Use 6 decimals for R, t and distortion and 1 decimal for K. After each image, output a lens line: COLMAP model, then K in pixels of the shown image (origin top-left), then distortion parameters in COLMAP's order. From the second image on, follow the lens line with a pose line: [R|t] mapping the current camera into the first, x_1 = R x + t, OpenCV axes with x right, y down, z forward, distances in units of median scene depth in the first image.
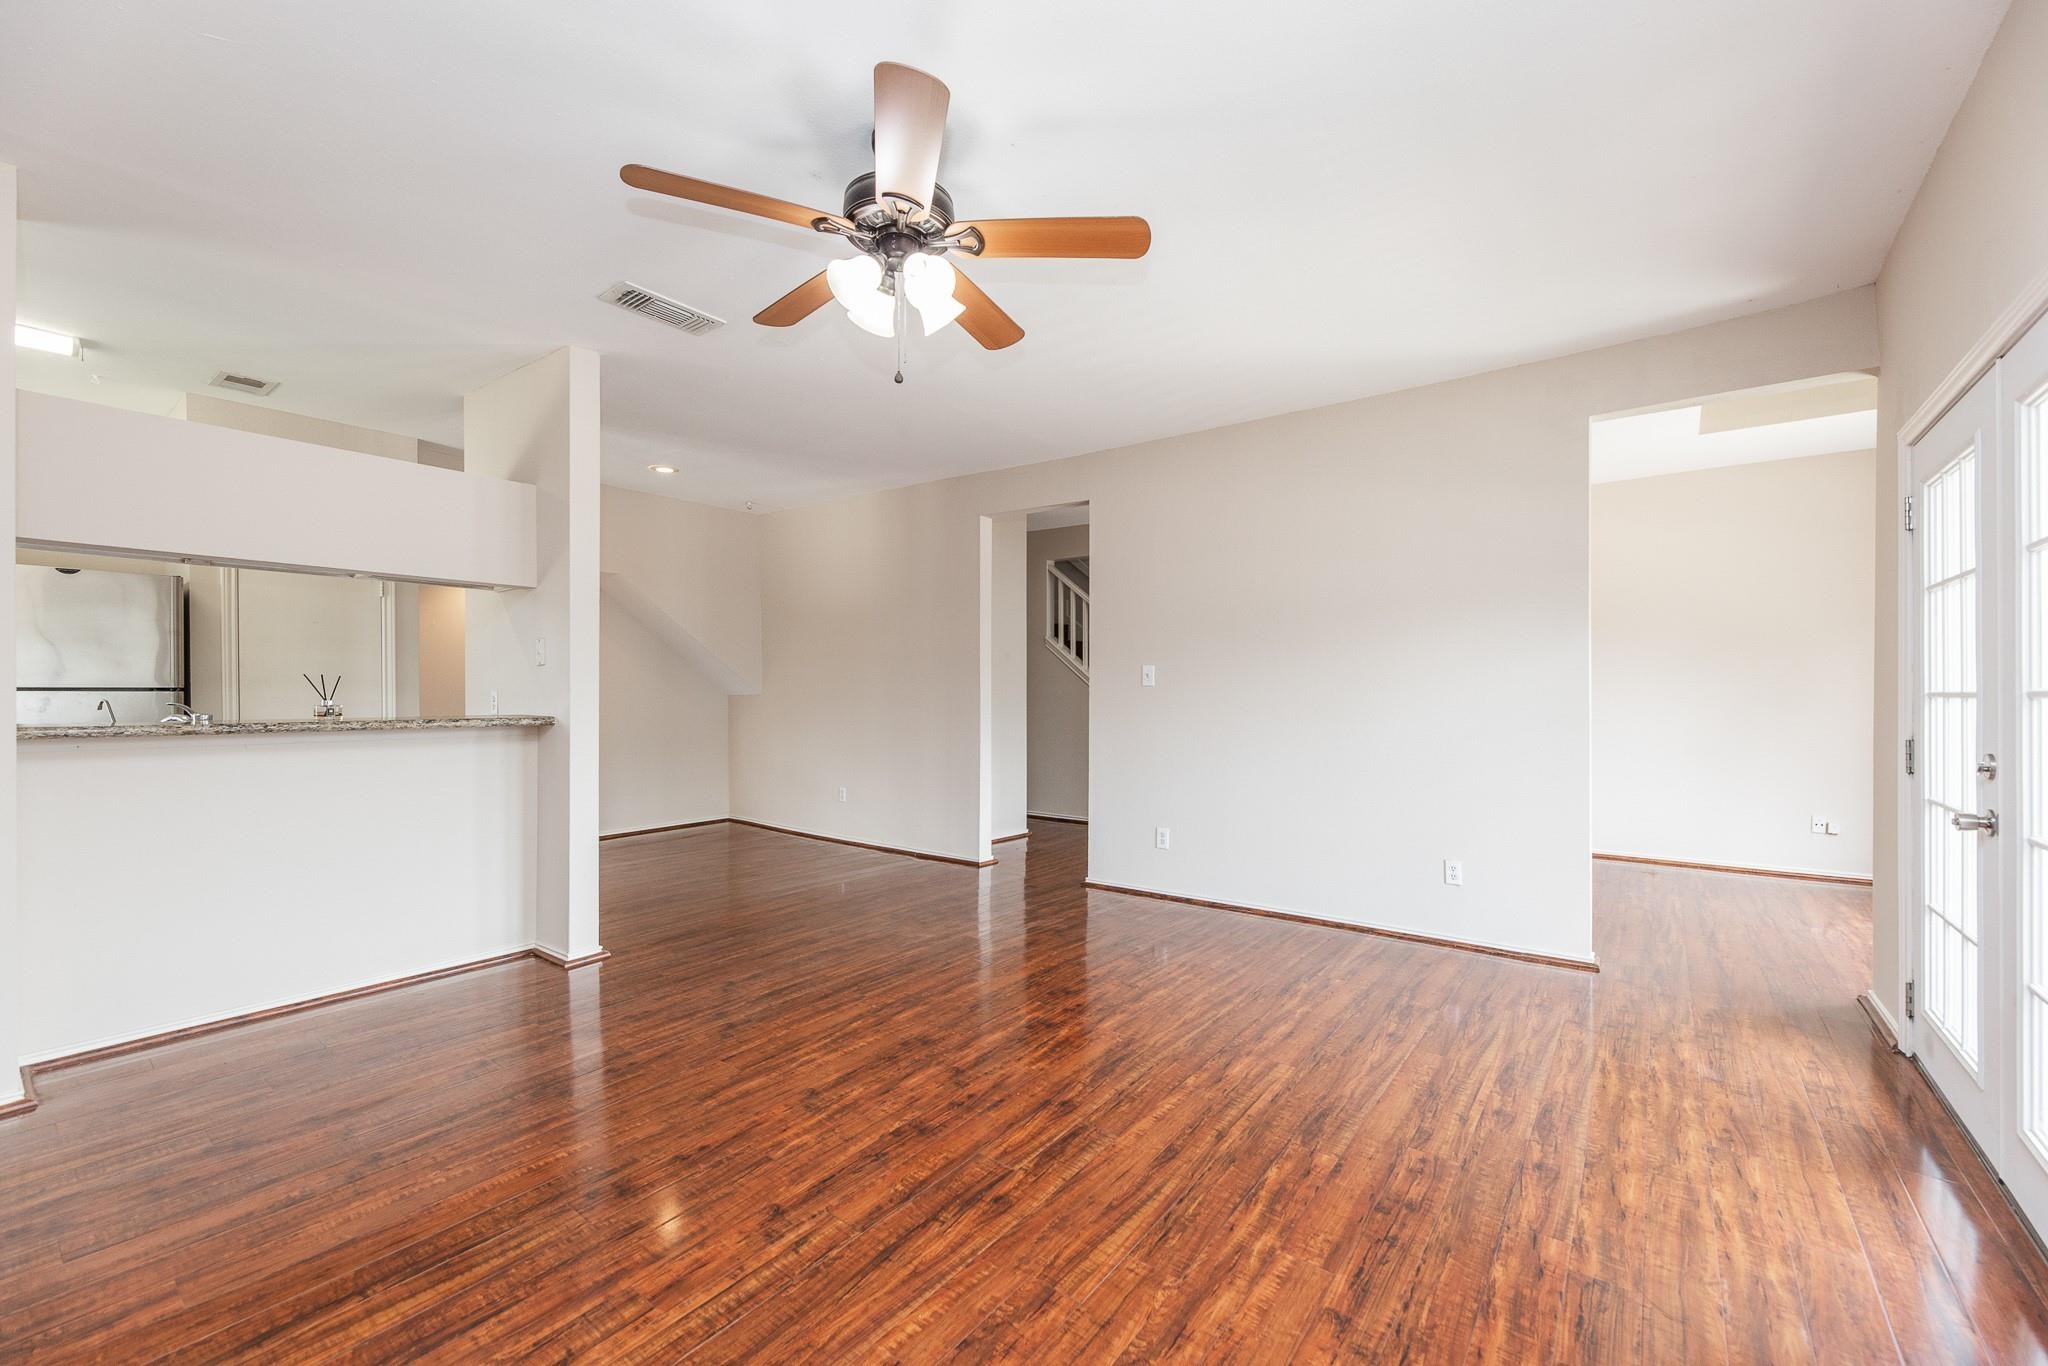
lens RADIAL K [[826.6, 0, 1042.9], [0, 826.6, 694.6], [0, 0, 1]] dist [-0.002139, -0.000665]
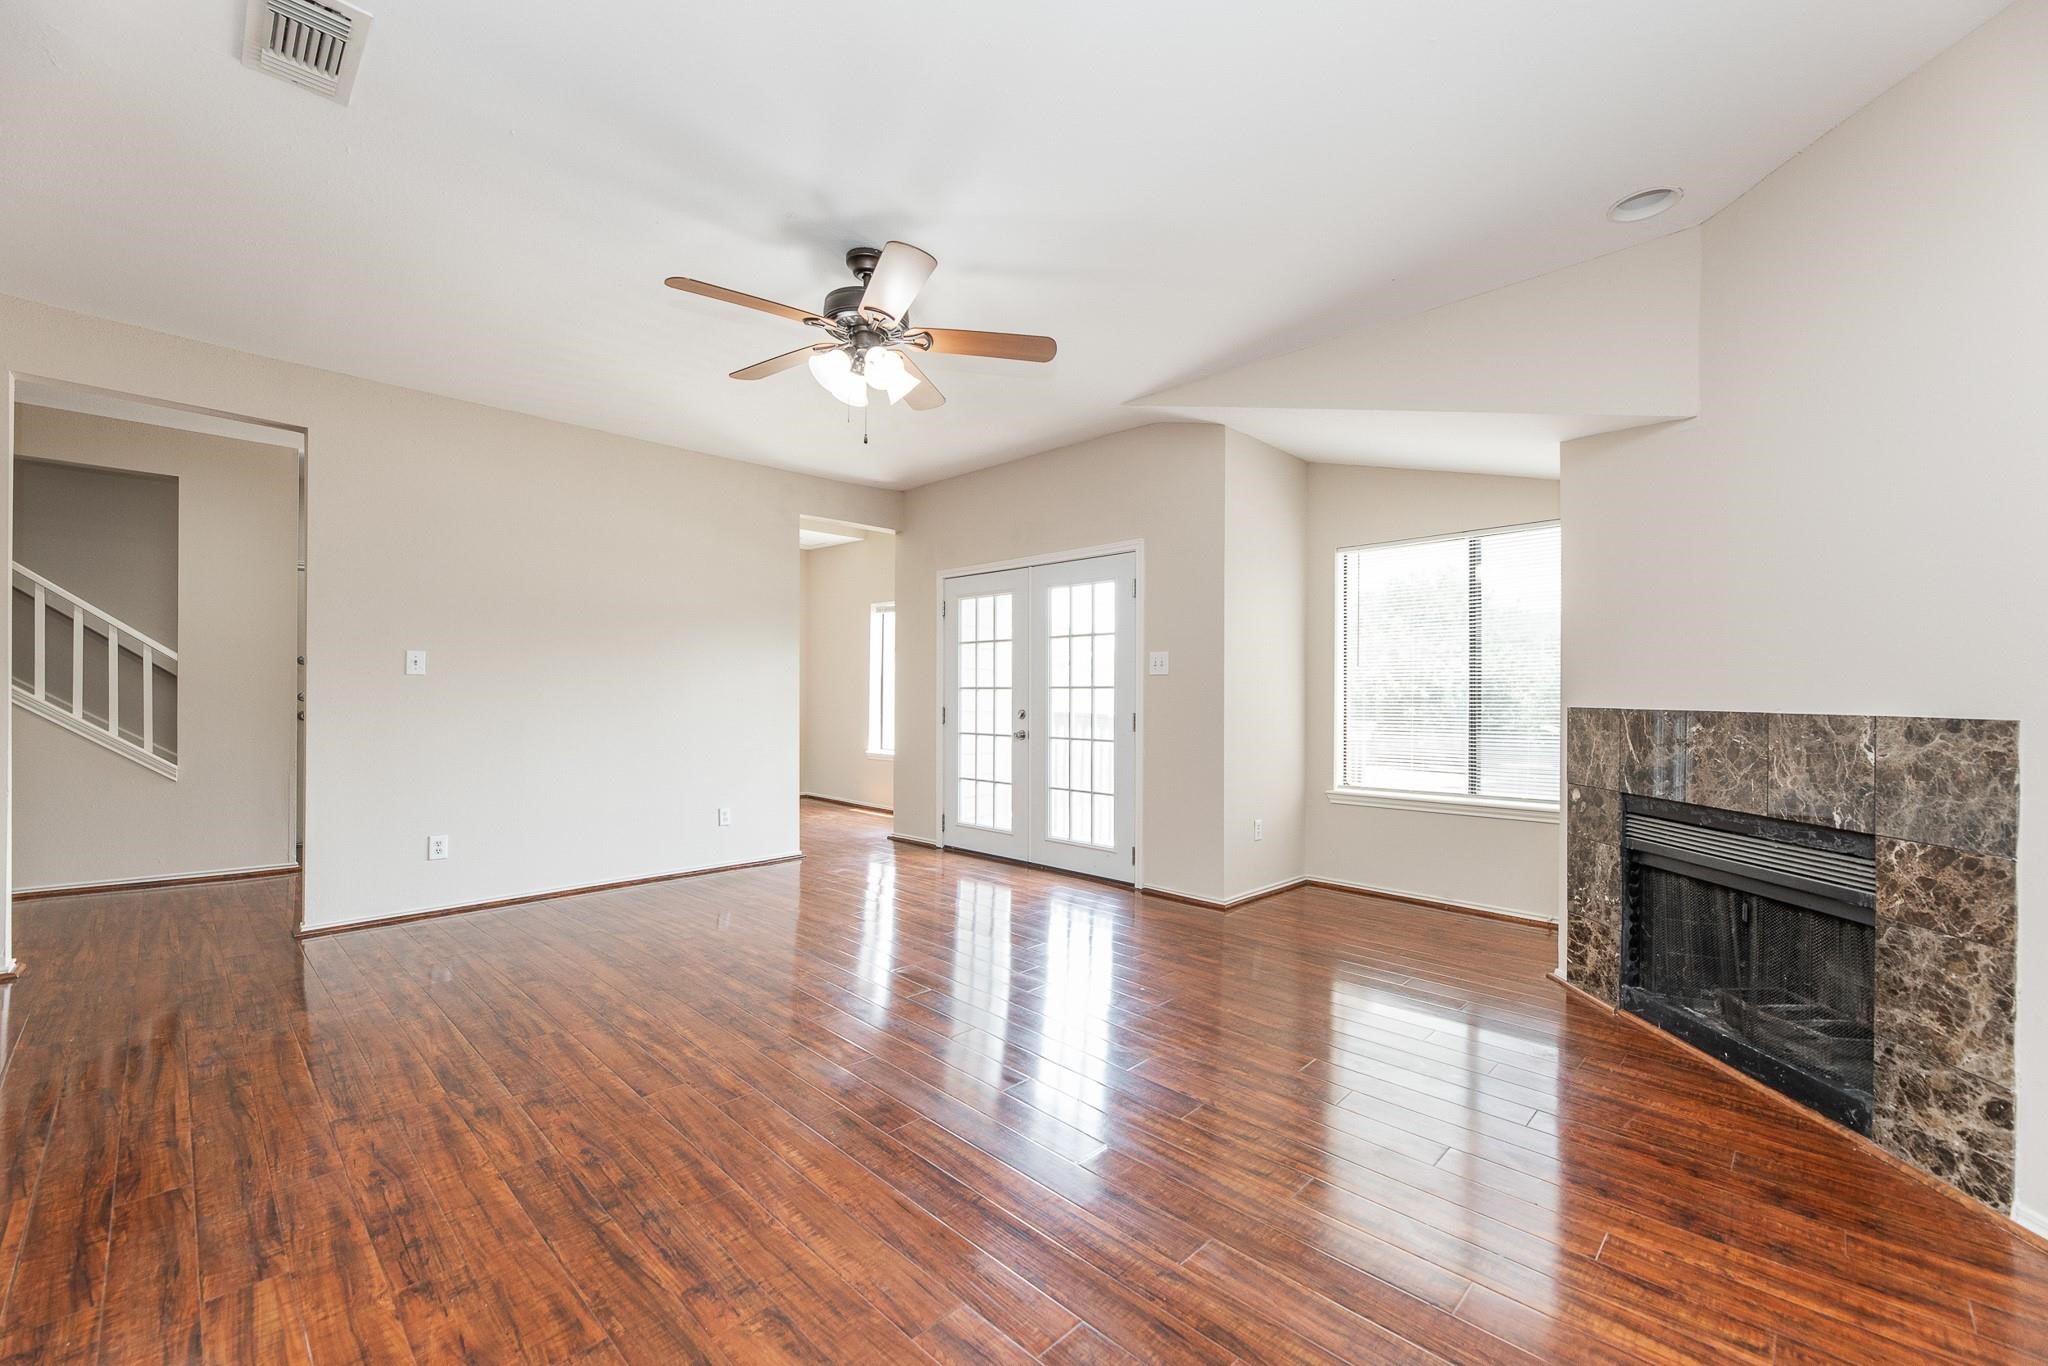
lens RADIAL K [[826.6, 0, 1030.4], [0, 826.6, 691.2], [0, 0, 1]] dist [-0.002139, -0.000665]
pose [[0.125302, 0.002910, 0.992114, -1.400456], [-0.000941, 0.999996, -0.002814, 0.017789], [-0.992118, -0.000581, 0.125304, 0.560805]]
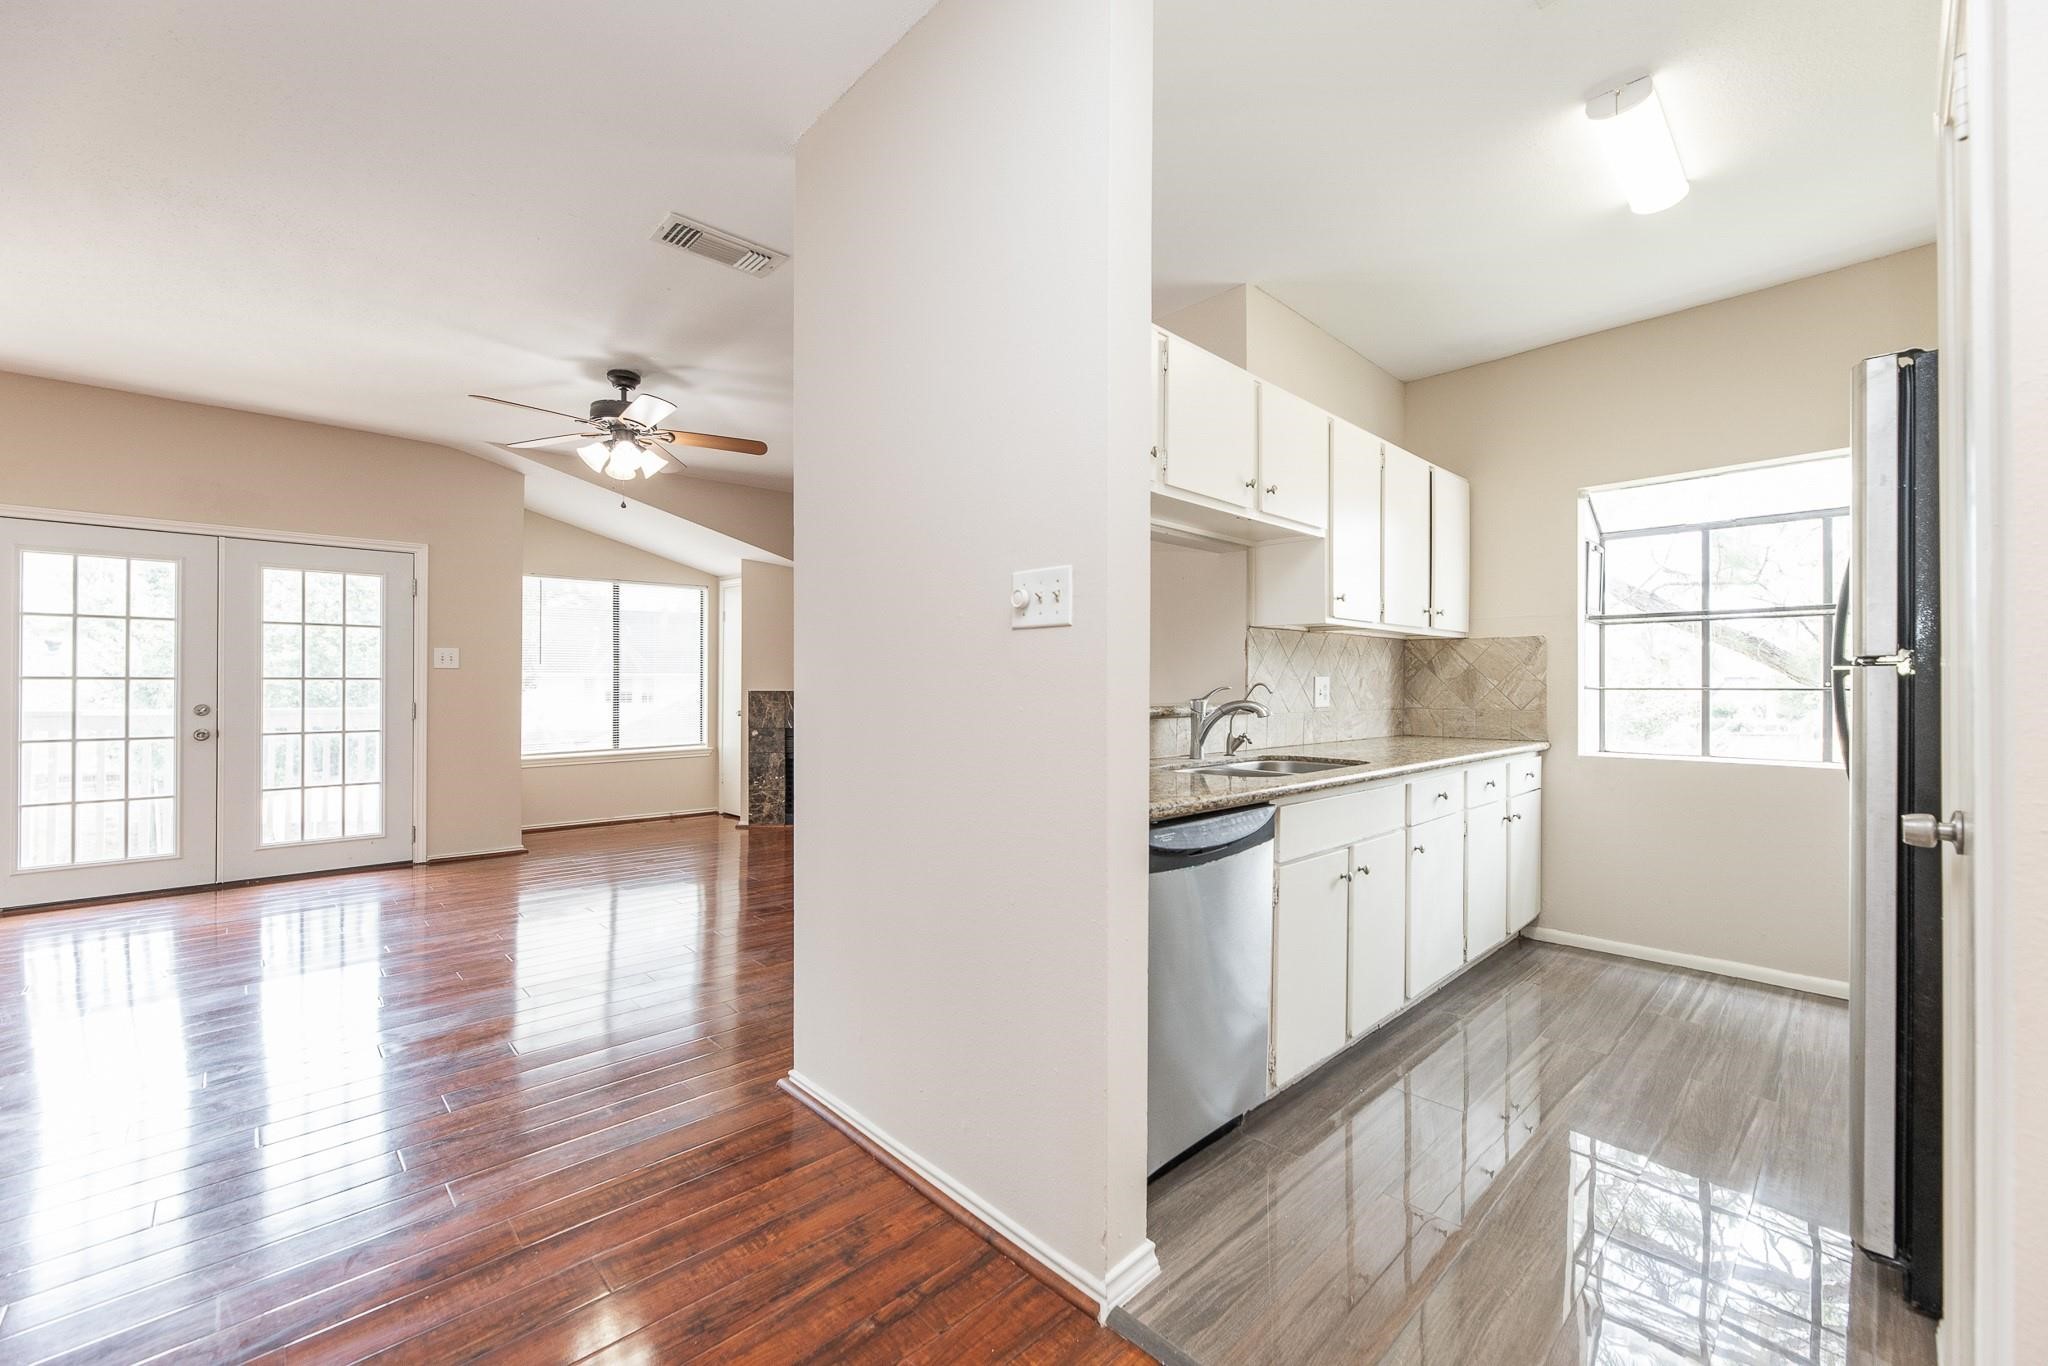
lens RADIAL K [[826.6, 0, 1044.8], [0, 826.6, 682.3], [0, 0, 1]] dist [-0.002139, -0.000665]
pose [[-0.988295, -0.000976, 0.152552, -1.344110], [-0.000876, 0.999999, 0.000728, 0.007093], [-0.152553, 0.000585, -0.988295, 2.593582]]
